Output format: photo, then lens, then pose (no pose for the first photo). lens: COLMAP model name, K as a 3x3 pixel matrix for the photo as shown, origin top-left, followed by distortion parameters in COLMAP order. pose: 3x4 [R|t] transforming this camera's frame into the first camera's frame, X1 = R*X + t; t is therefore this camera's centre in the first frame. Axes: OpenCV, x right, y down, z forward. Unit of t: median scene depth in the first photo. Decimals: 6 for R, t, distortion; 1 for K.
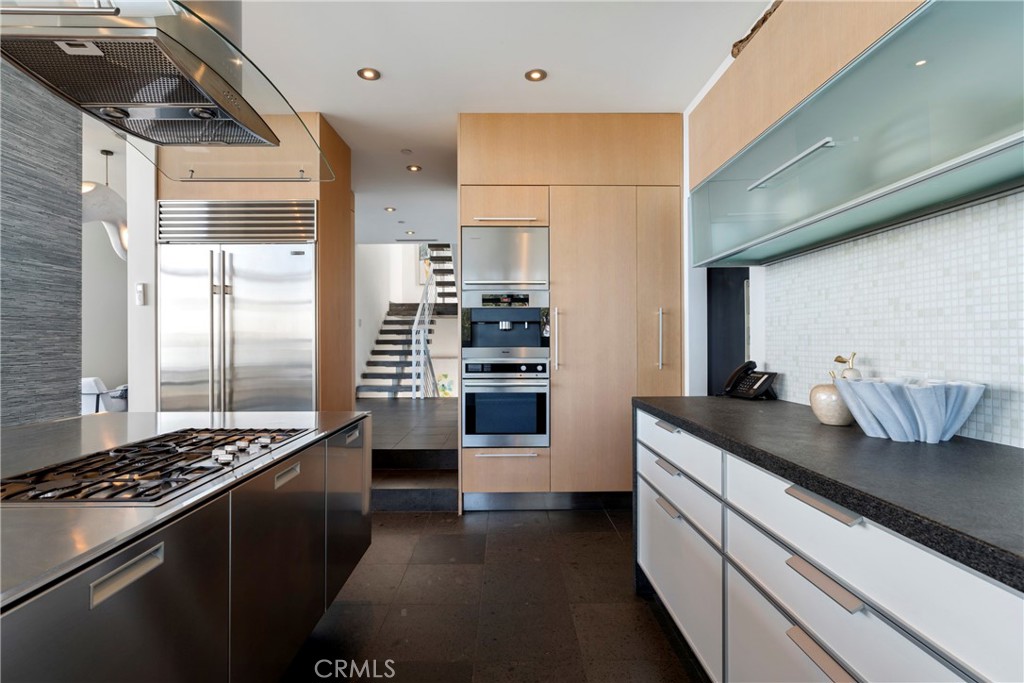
lens RADIAL K [[488.7, 0, 515.2], [0, 488.7, 341.8], [0, 0, 1]] dist [-0.010292, -0.000085]
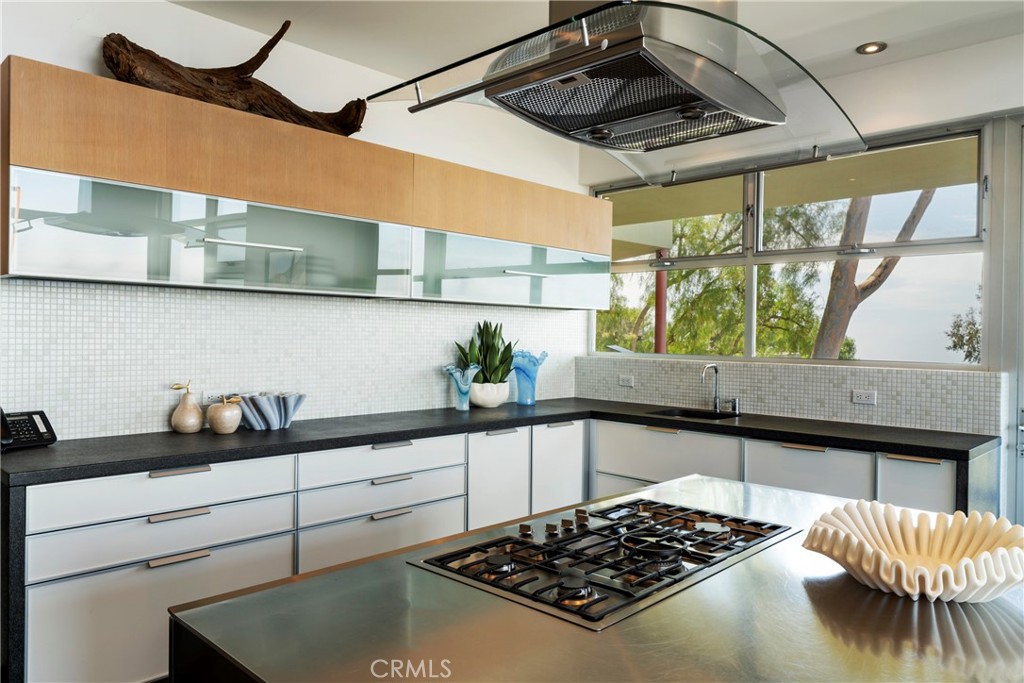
lens RADIAL K [[709.8, 0, 512.0], [0, 709.8, 341.5], [0, 0, 1]] dist [0.001423, 0.000500]
pose [[-0.700553, -0.007040, 0.713565, -0.609360], [-0.009295, 0.999957, 0.000739, -0.043712], [-0.713539, -0.006115, -0.700588, 0.840626]]
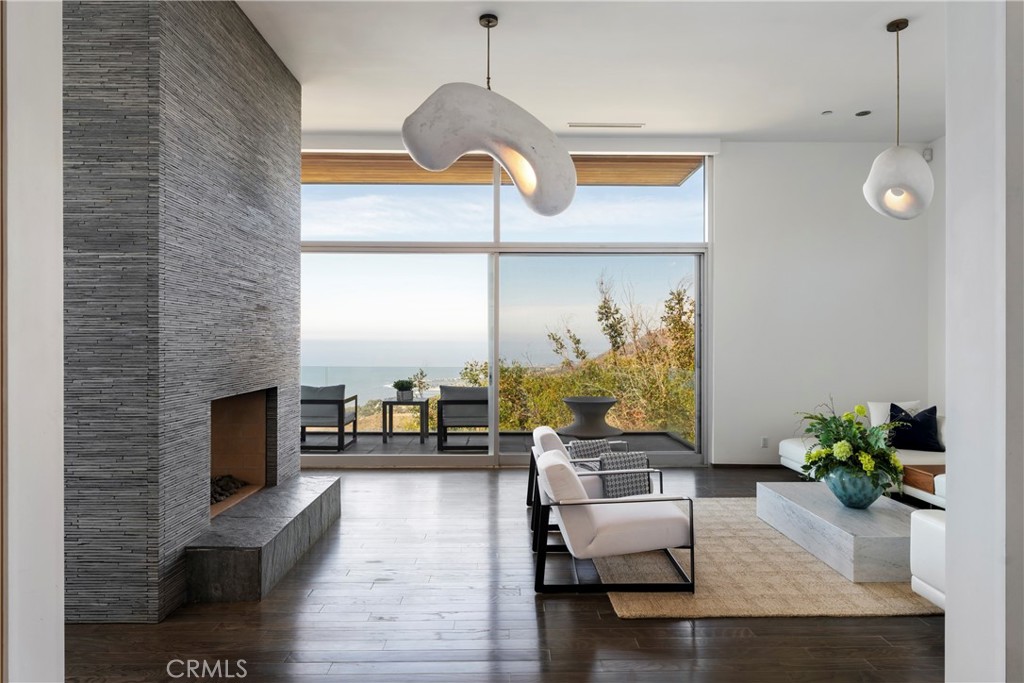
lens RADIAL K [[627.6, 0, 517.1], [0, 627.6, 339.7], [0, 0, 1]] dist [0.003140, -0.001399]
pose [[-0.002098, 0.004181, -0.999989, -0.275331], [0.002088, 0.999989, 0.004177, -0.074654], [0.999996, -0.002080, -0.002106, 1.936550]]
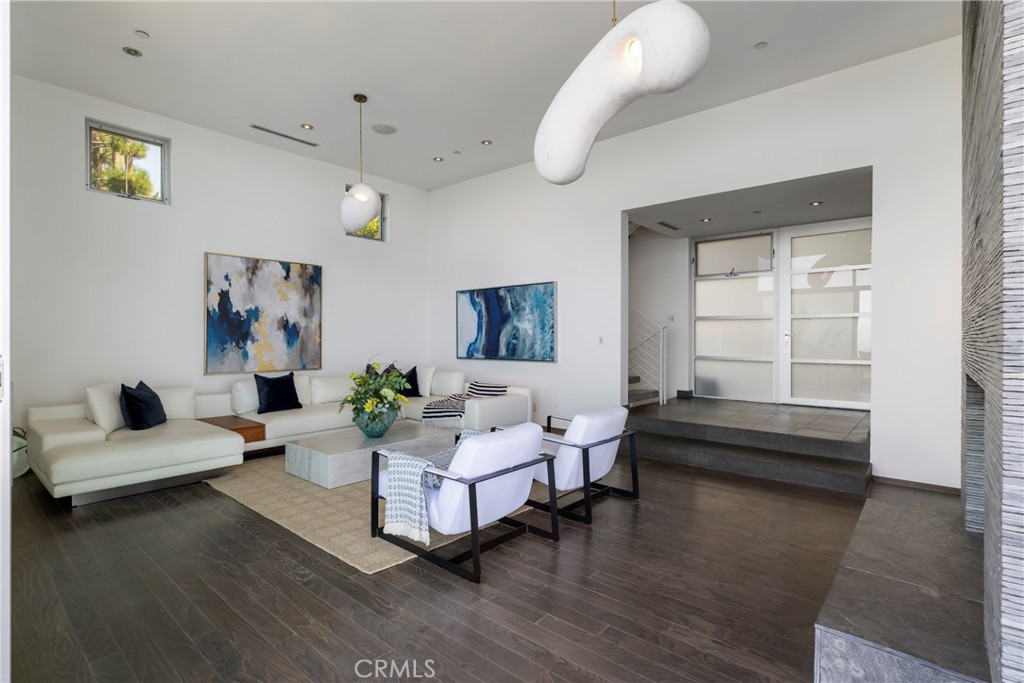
lens RADIAL K [[492.6, 0, 511.7], [0, 492.6, 336.4], [0, 0, 1]] dist [-0.002160, 0.000036]
pose [[0.666354, 0.004484, 0.745622, -2.393909], [-0.008220, 0.999965, 0.001333, -0.015676], [-0.745590, -0.007017, 0.666368, 1.398298]]
